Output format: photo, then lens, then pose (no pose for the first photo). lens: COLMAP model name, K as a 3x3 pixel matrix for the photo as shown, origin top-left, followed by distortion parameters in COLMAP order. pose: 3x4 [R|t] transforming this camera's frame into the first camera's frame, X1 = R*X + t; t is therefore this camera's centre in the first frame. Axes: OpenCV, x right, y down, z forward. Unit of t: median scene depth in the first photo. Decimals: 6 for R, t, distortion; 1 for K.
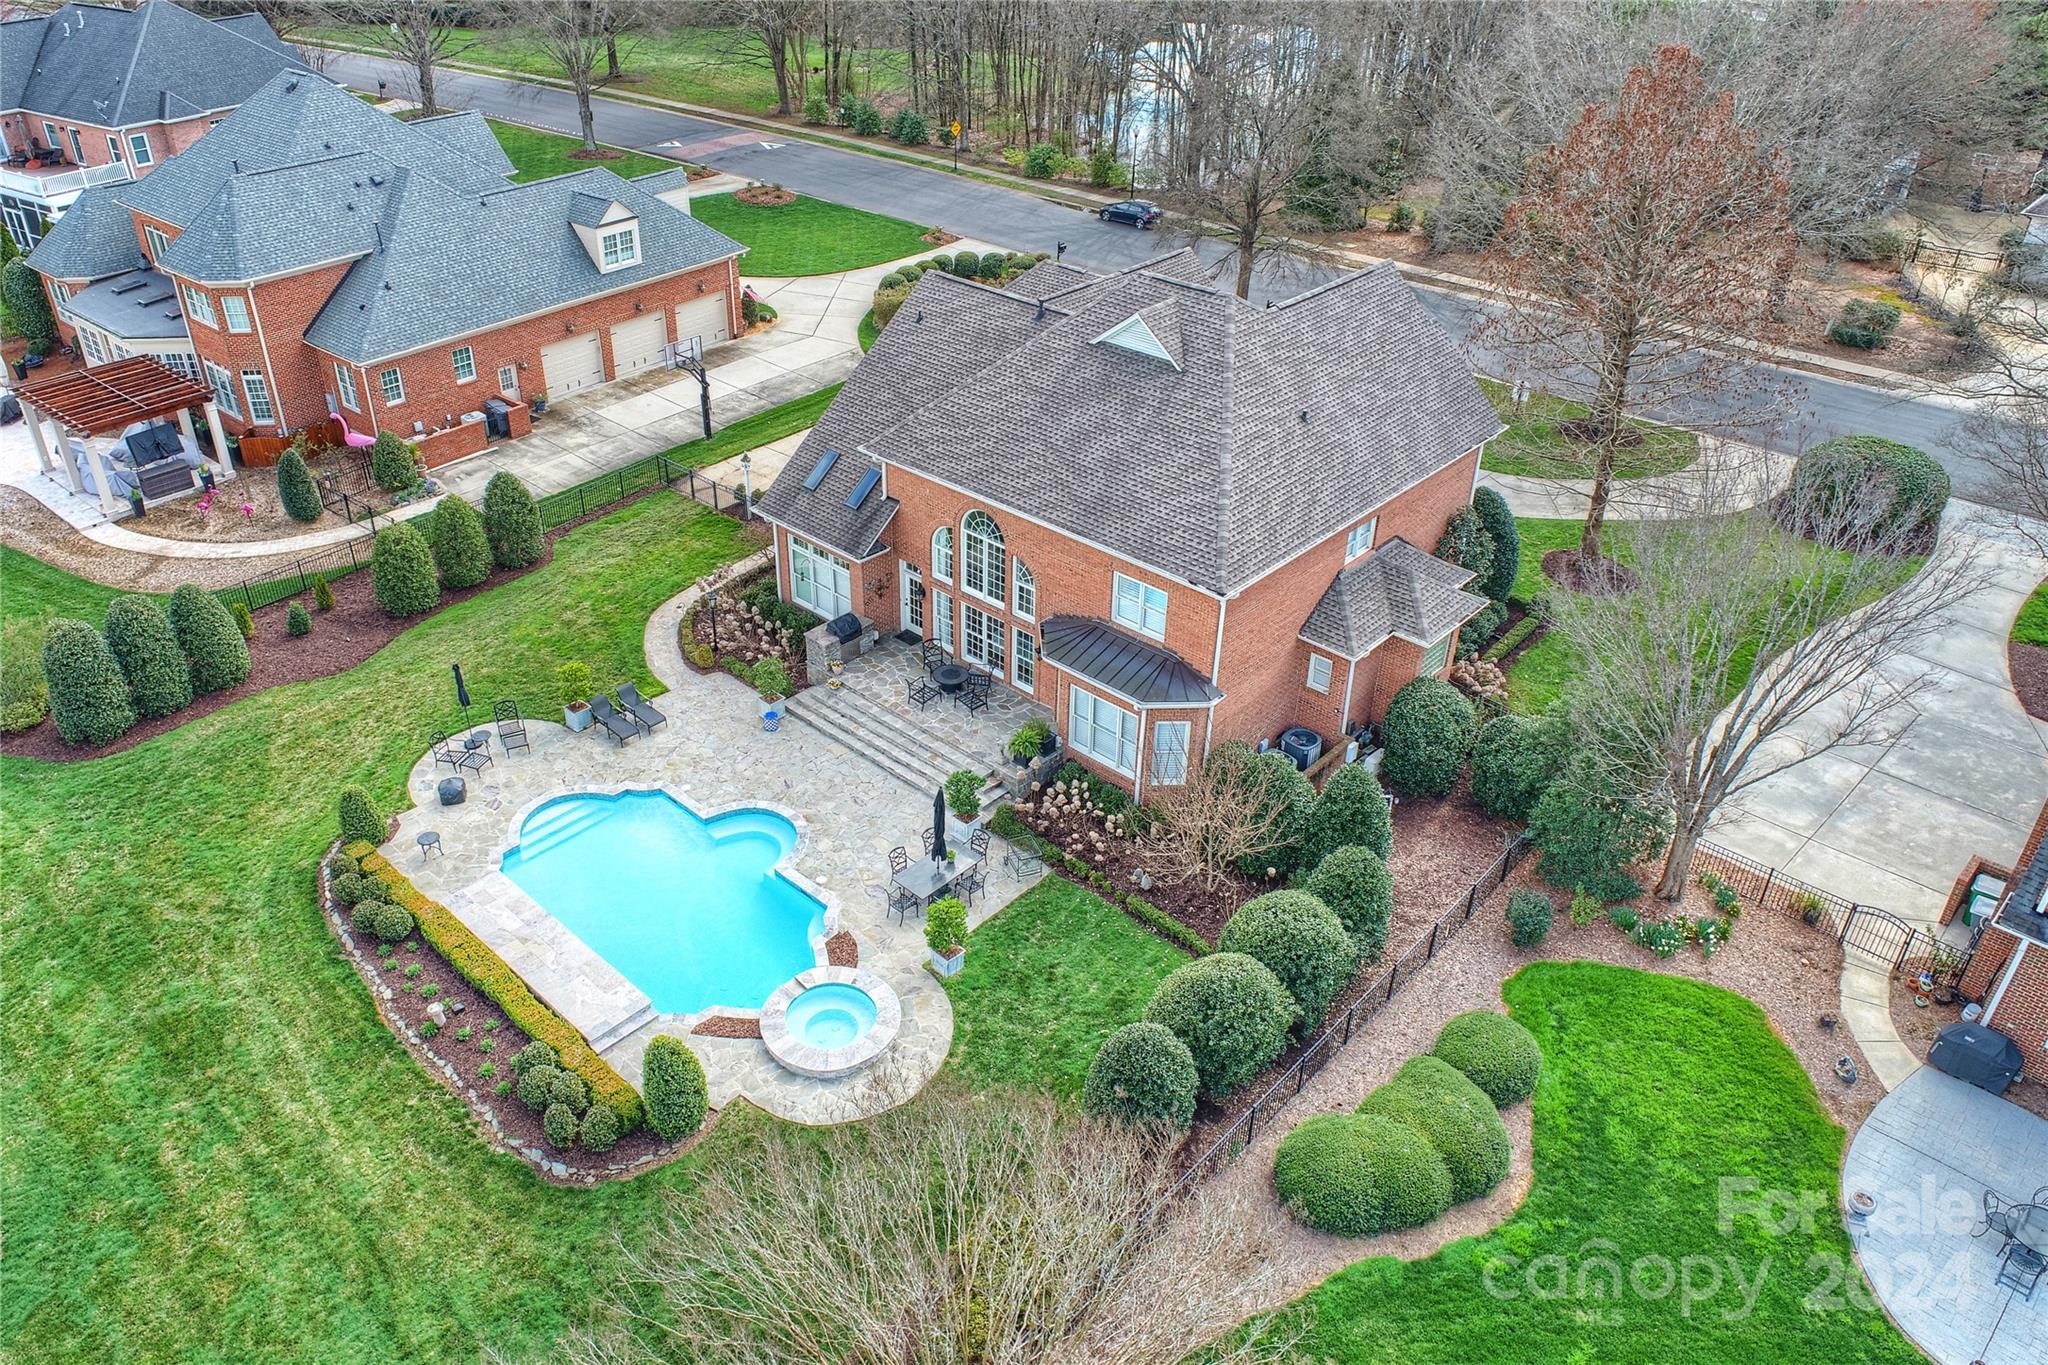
lens RADIAL K [[1487.0, 0, 958.9], [0, 1487.0, 605.5], [0, 0, 1]] dist [-0.007174, -0.002240]
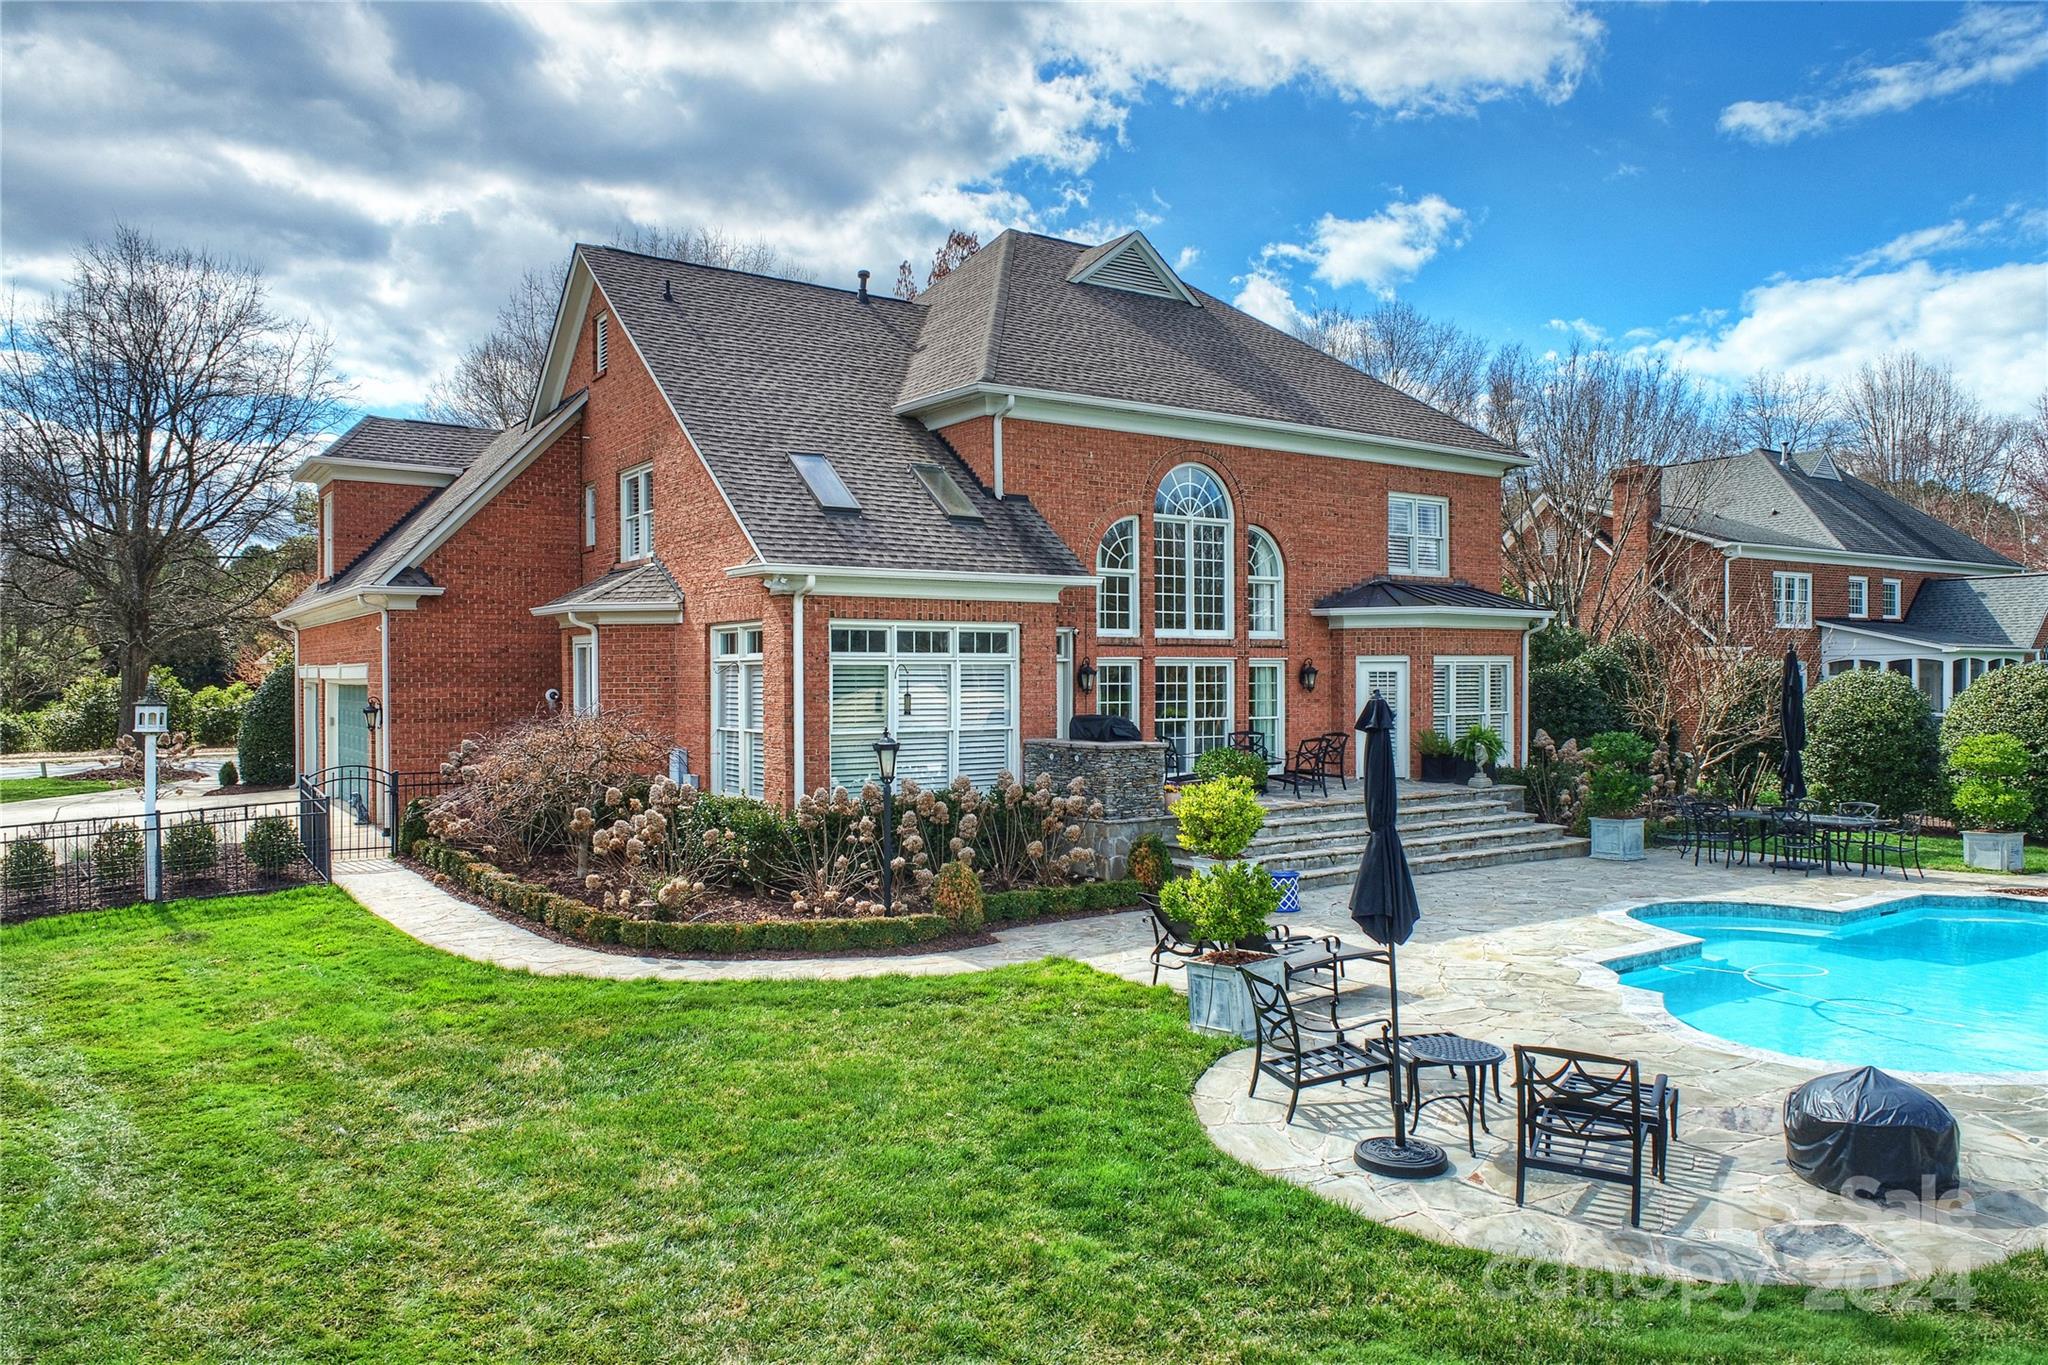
lens RADIAL K [[1375.7, 0, 1024.0], [0, 1375.7, 682.5], [0, 0, 1]] dist [-0.014880, 0.006386]
pose [[0.198238, 0.000670, 0.980154, -0.522683], [0.491851, 0.864910, -0.100069, 0.032317], [-0.847811, 0.501927, 0.171128, 0.991032]]
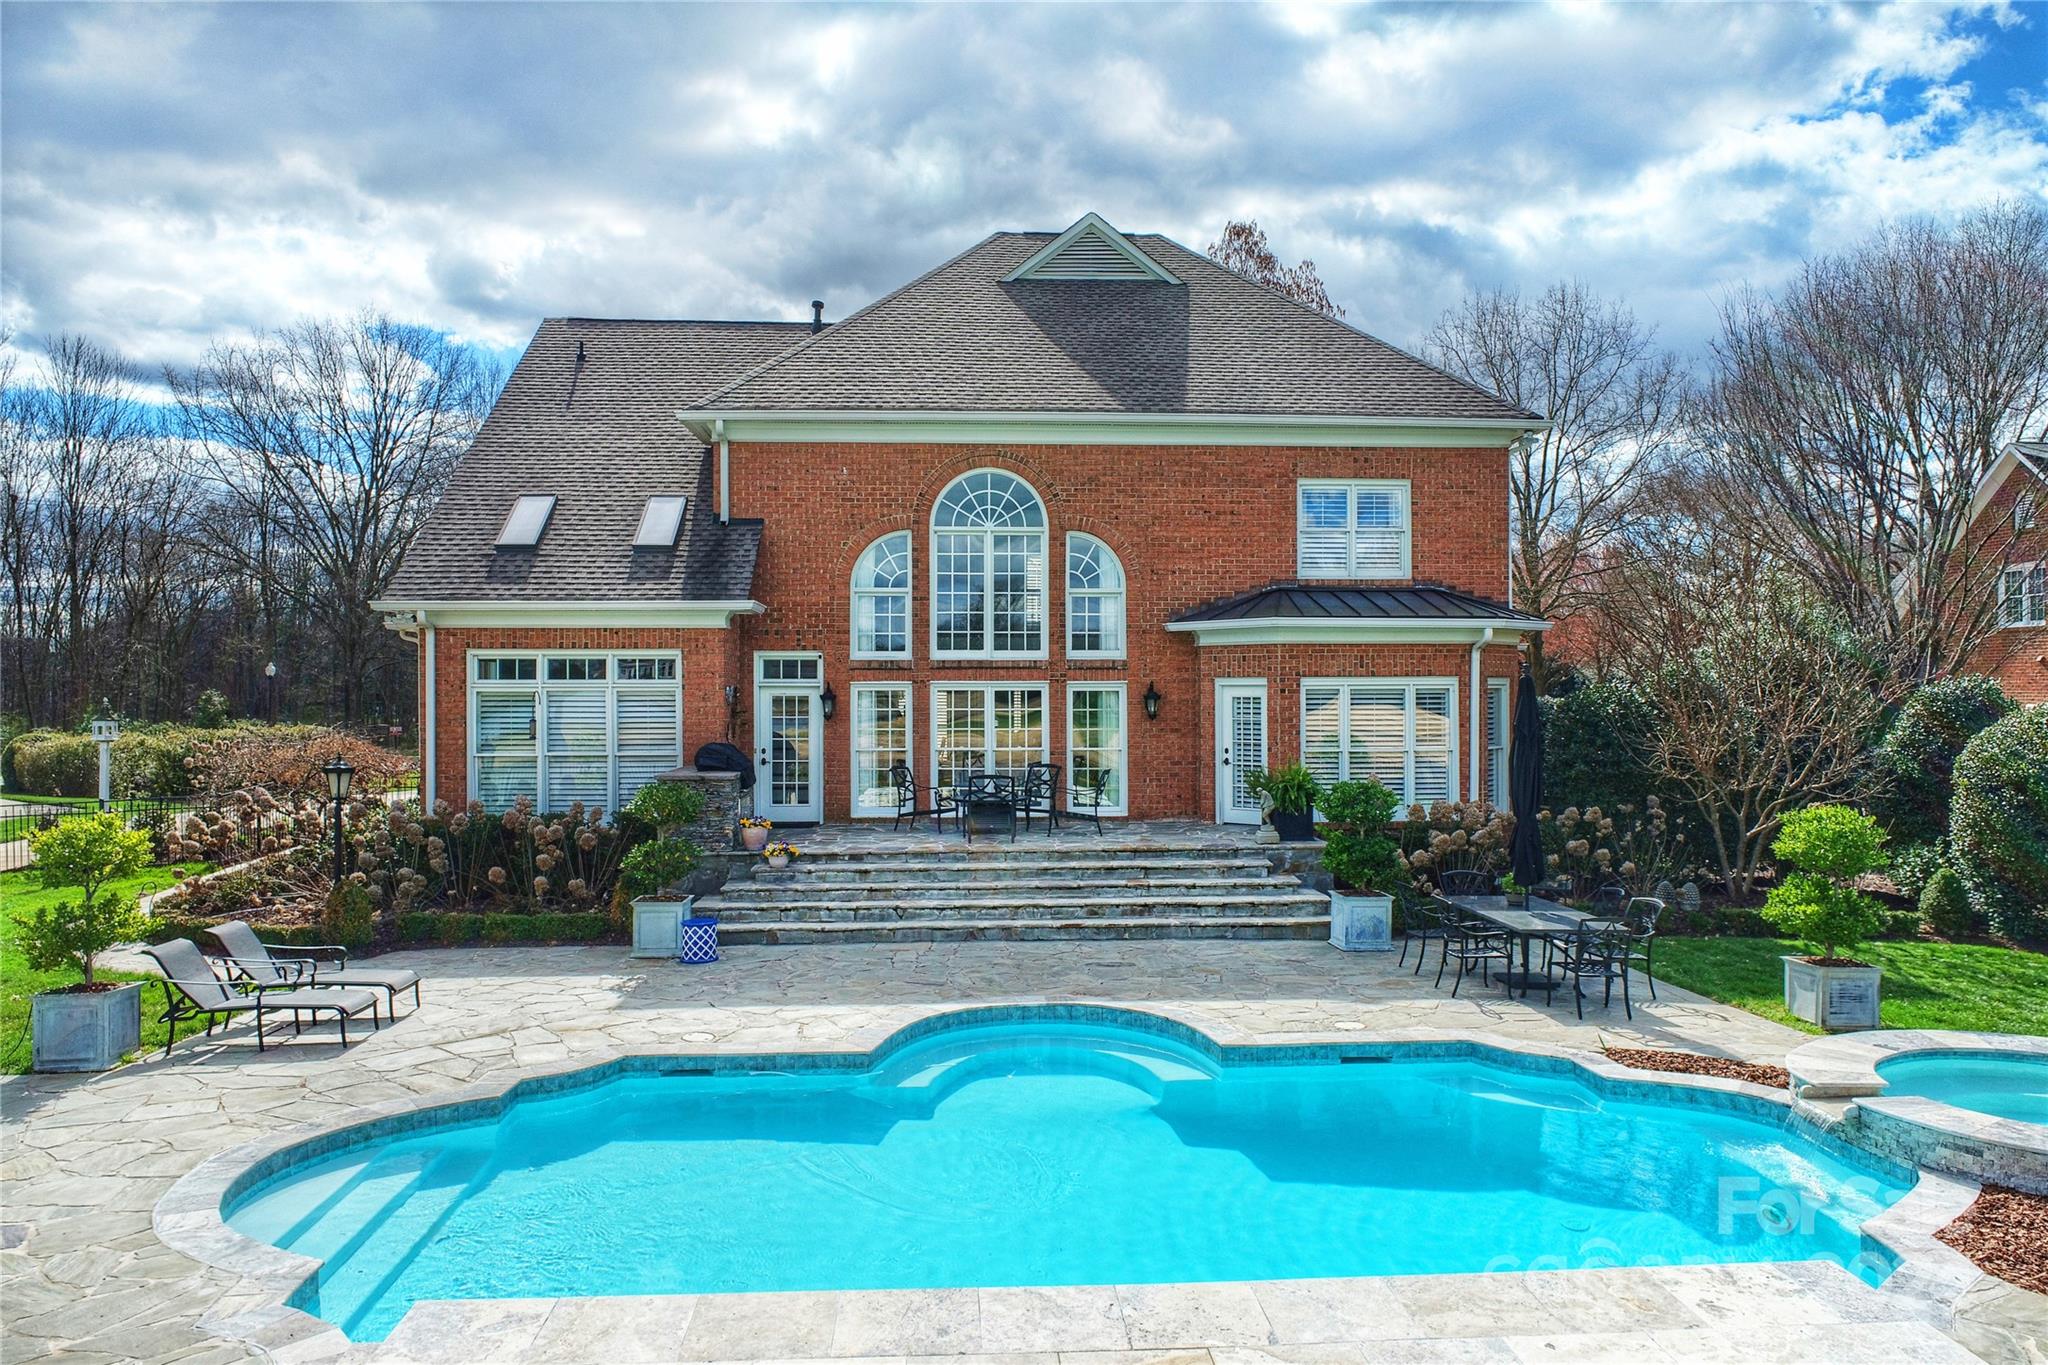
lens RADIAL K [[1410.2, 0, 1016.5], [0, 1410.2, 654.7], [0, 0, 1]] dist [-0.009849, 0.004337]
pose [[0.675837, 0.022912, 0.736695, -0.345641], [0.366177, 0.857001, -0.362580, 0.179738], [-0.639655, 0.514806, 0.570803, 0.724951]]
